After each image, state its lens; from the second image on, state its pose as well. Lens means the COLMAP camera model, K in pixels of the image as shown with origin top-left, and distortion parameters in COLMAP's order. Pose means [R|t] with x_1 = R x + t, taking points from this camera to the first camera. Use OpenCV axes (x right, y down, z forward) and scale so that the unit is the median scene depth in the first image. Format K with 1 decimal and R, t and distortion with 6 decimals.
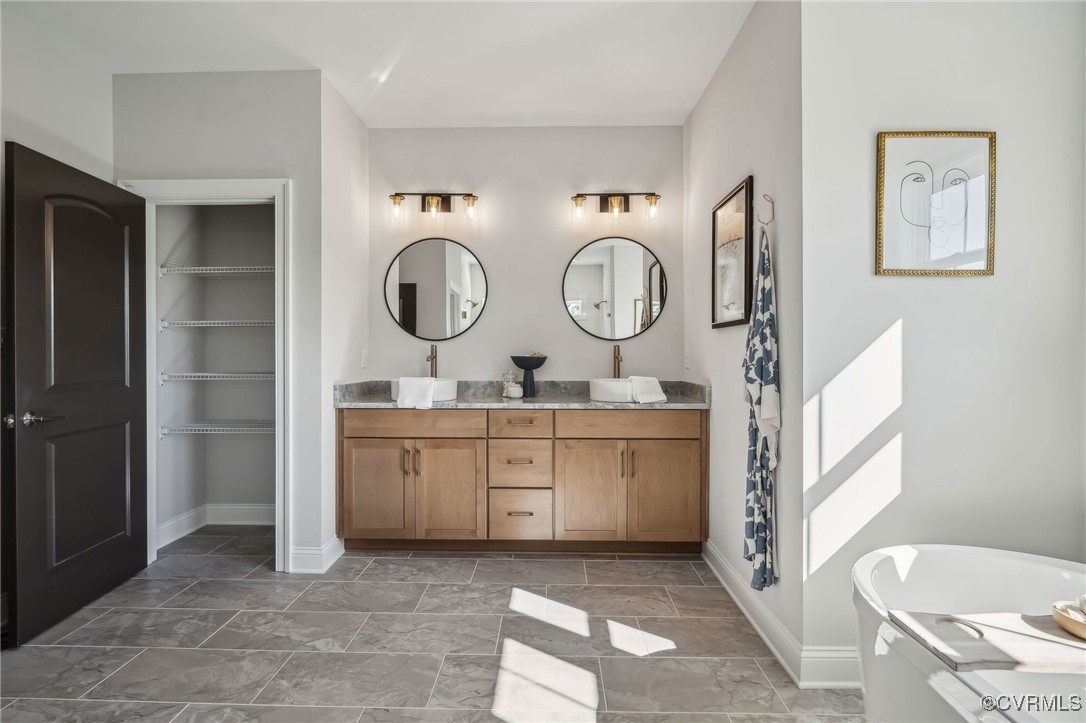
lens RADIAL K [[503.9, 0, 534.9], [0, 503.9, 359.7], [0, 0, 1]] dist [0.000075, -0.000437]
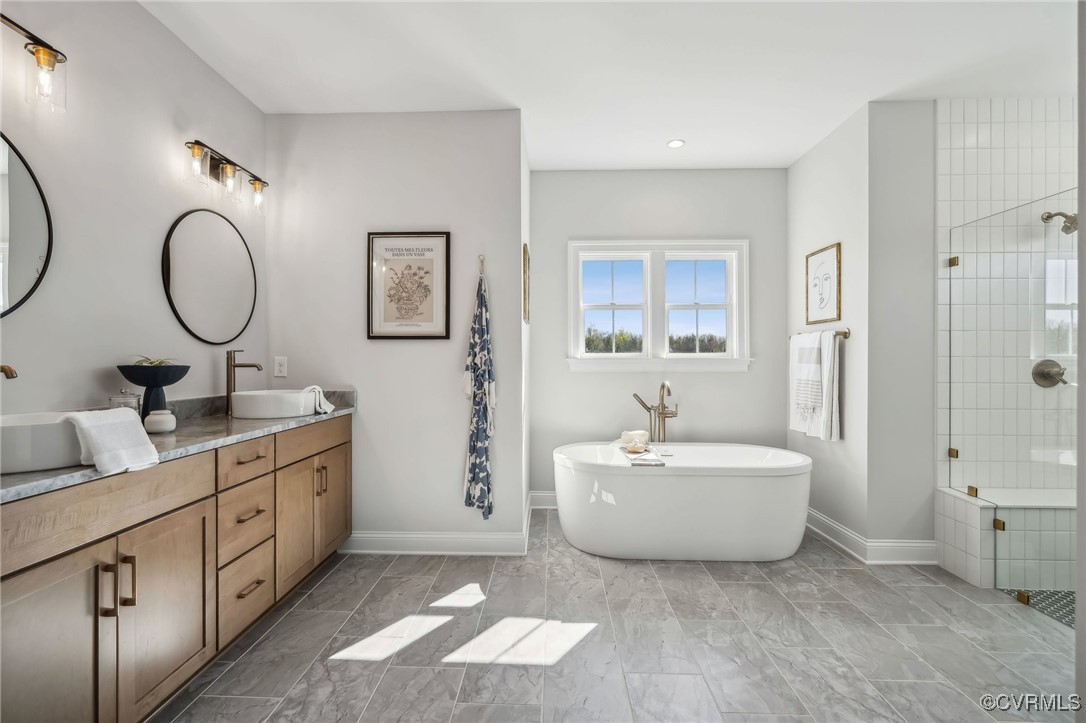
lens RADIAL K [[503.9, 0, 534.1], [0, 503.9, 361.0], [0, 0, 1]] dist [0.000075, -0.000437]
pose [[-0.003313, 0.000701, 0.999994, -0.907082], [0.009042, 0.999959, -0.000671, -0.010754], [-0.999954, 0.009040, -0.003319, 0.736363]]
